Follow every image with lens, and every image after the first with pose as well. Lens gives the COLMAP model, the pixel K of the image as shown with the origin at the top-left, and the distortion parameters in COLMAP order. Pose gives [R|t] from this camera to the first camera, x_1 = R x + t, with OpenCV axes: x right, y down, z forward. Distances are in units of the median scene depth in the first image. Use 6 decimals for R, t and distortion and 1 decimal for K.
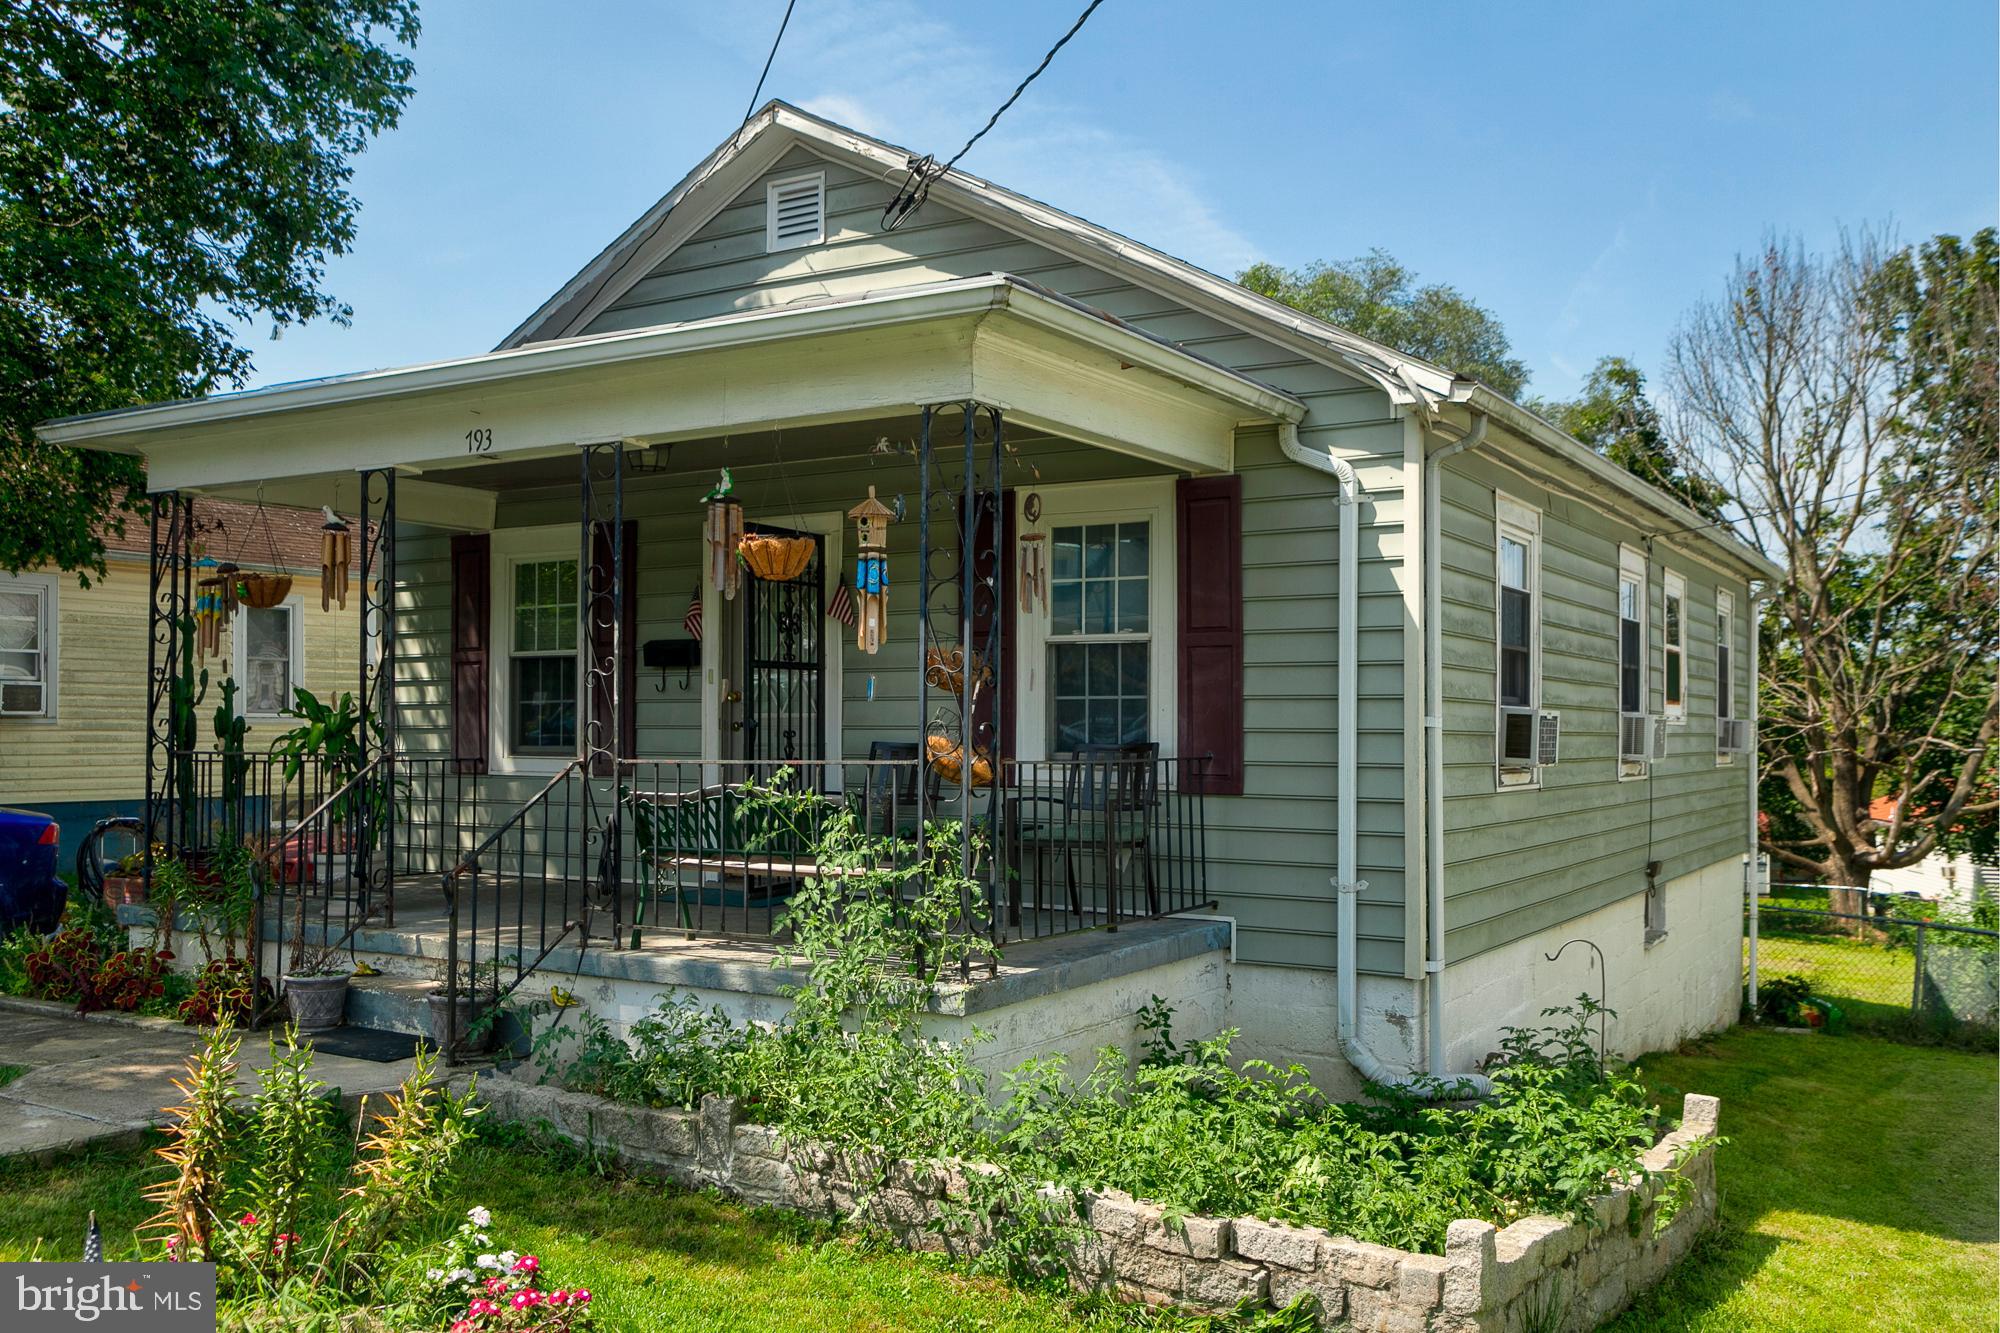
lens RADIAL K [[1732.9, 0, 1000.0], [0, 1732.9, 666.5], [0, 0, 1]] dist [0.047824, -0.005060]
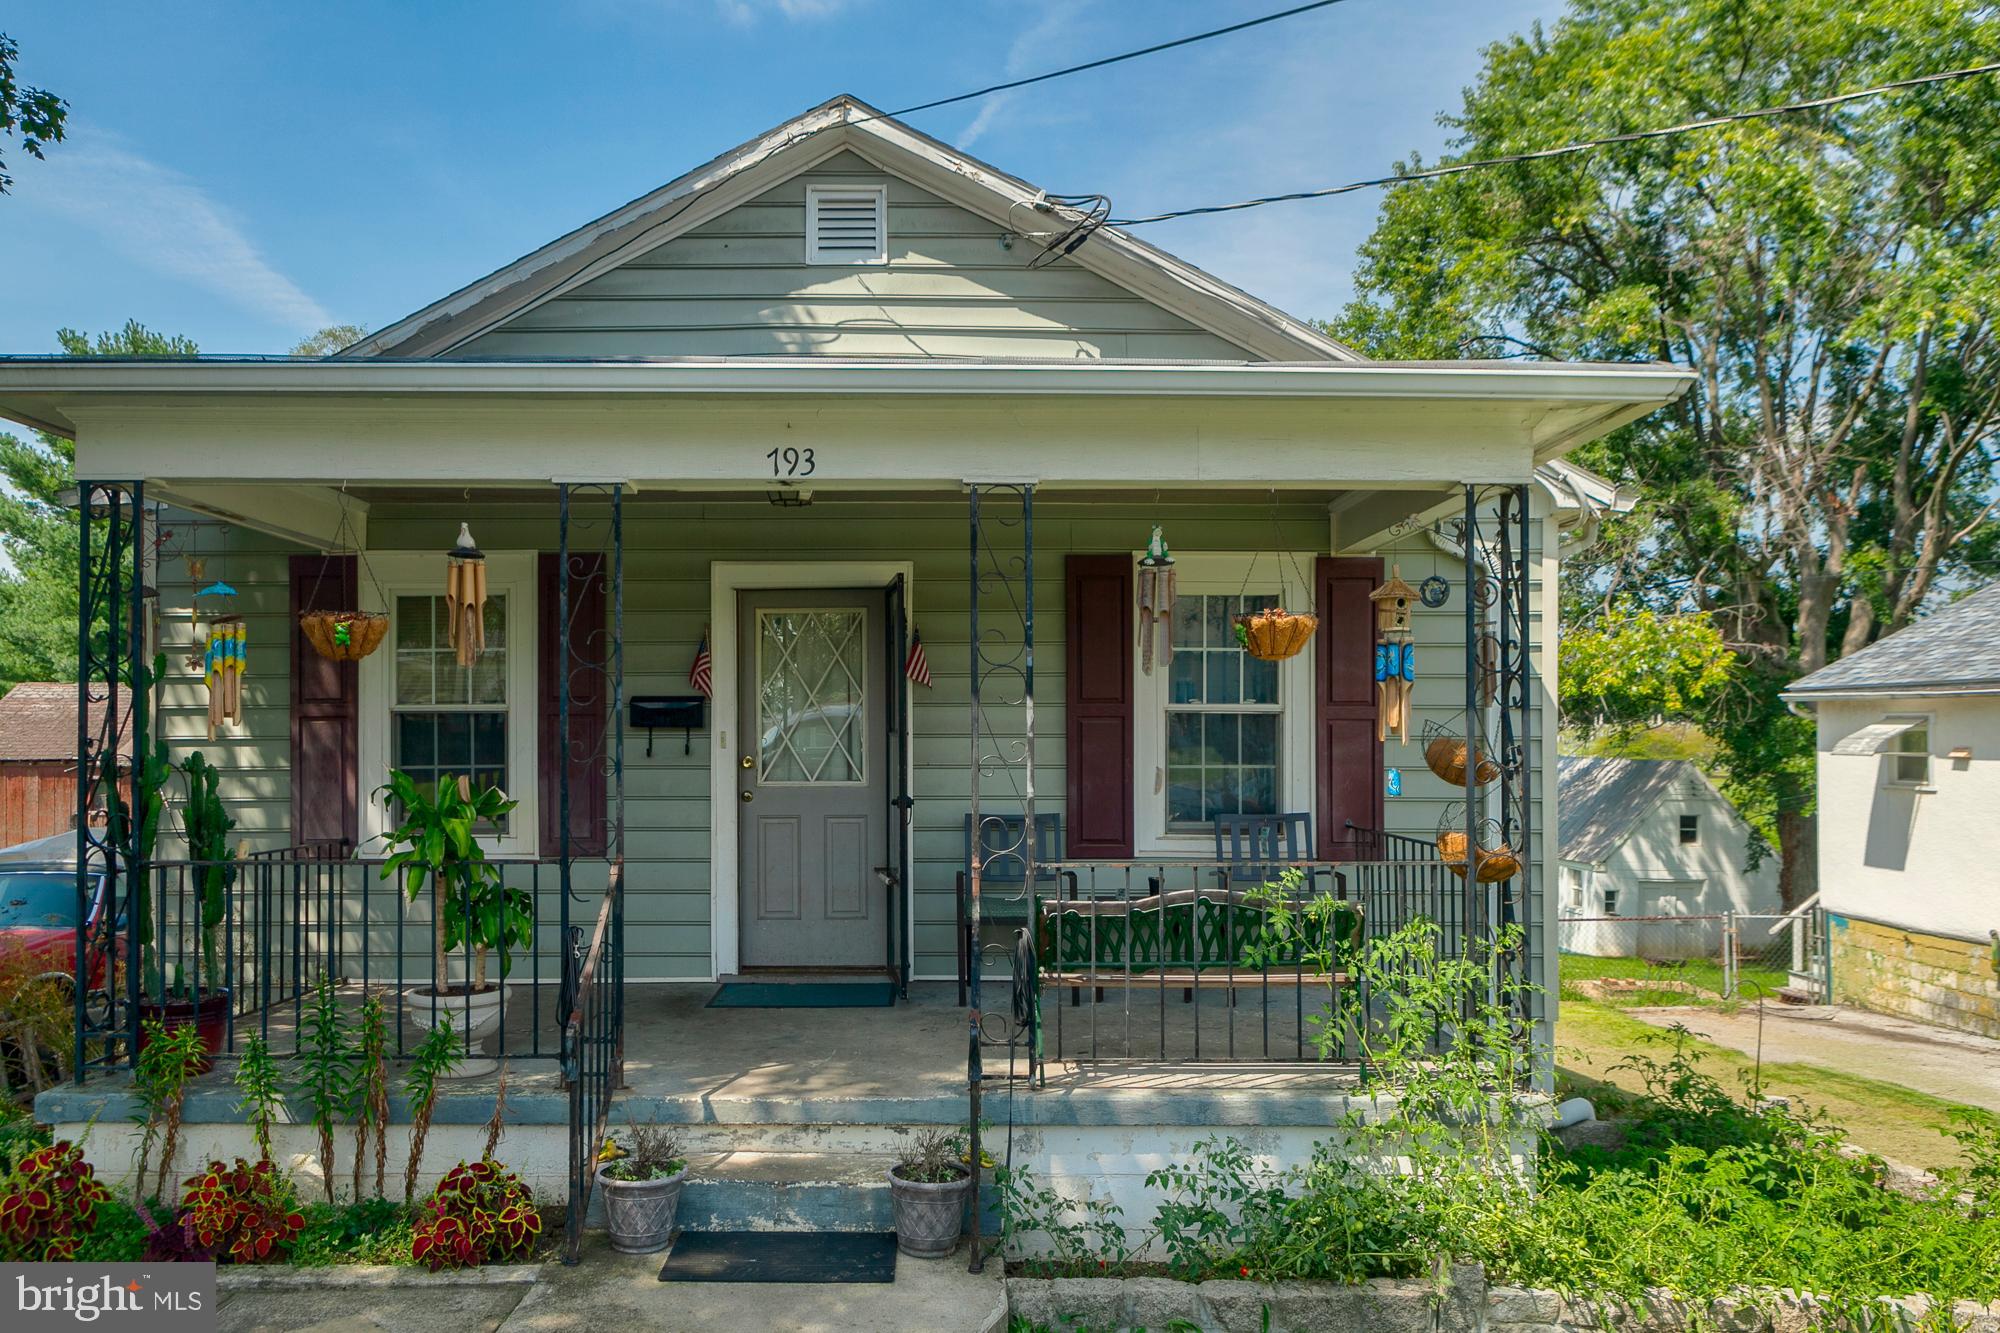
lens RADIAL K [[1488.3, 0, 996.3], [0, 1488.3, 723.6], [0, 0, 1]] dist [-0.009367, -0.004874]
pose [[0.845828, 0.001115, 0.533455, -0.483724], [-0.016558, 0.999571, 0.024165, -0.024655], [-0.533199, -0.029272, 0.845484, 0.318309]]
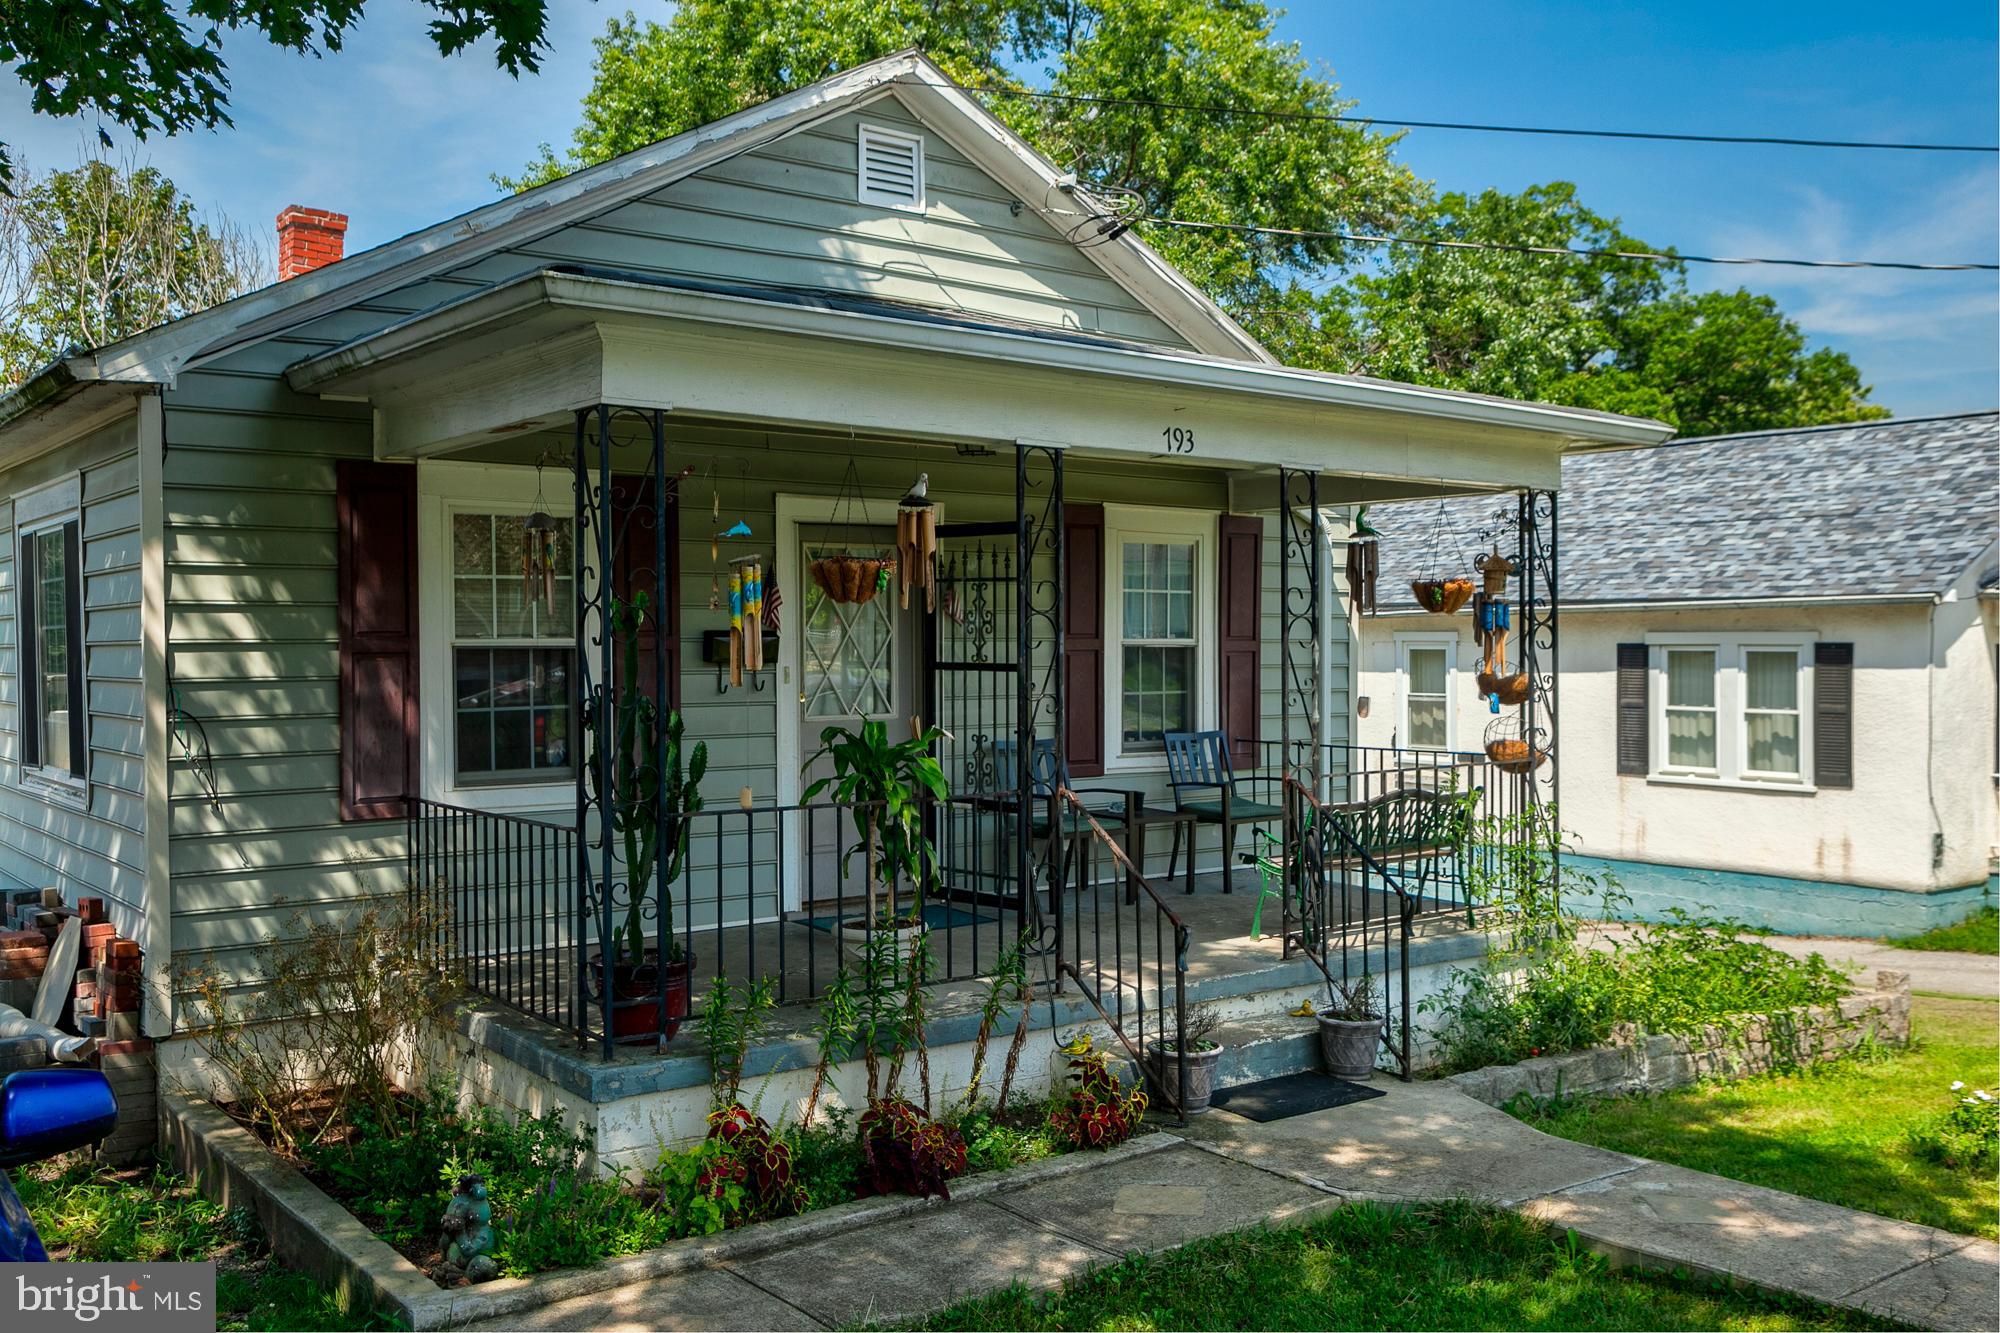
lens RADIAL K [[1759.2, 0, 1000.0], [0, 1759.2, 666.5], [0, 0, 1]] dist [-0.005110, -0.001074]
pose [[0.352175, -0.015269, 0.935809, -1.015915], [-0.030668, 0.999142, 0.027843, -0.028102], [-0.935431, -0.038506, 0.351405, 0.641747]]
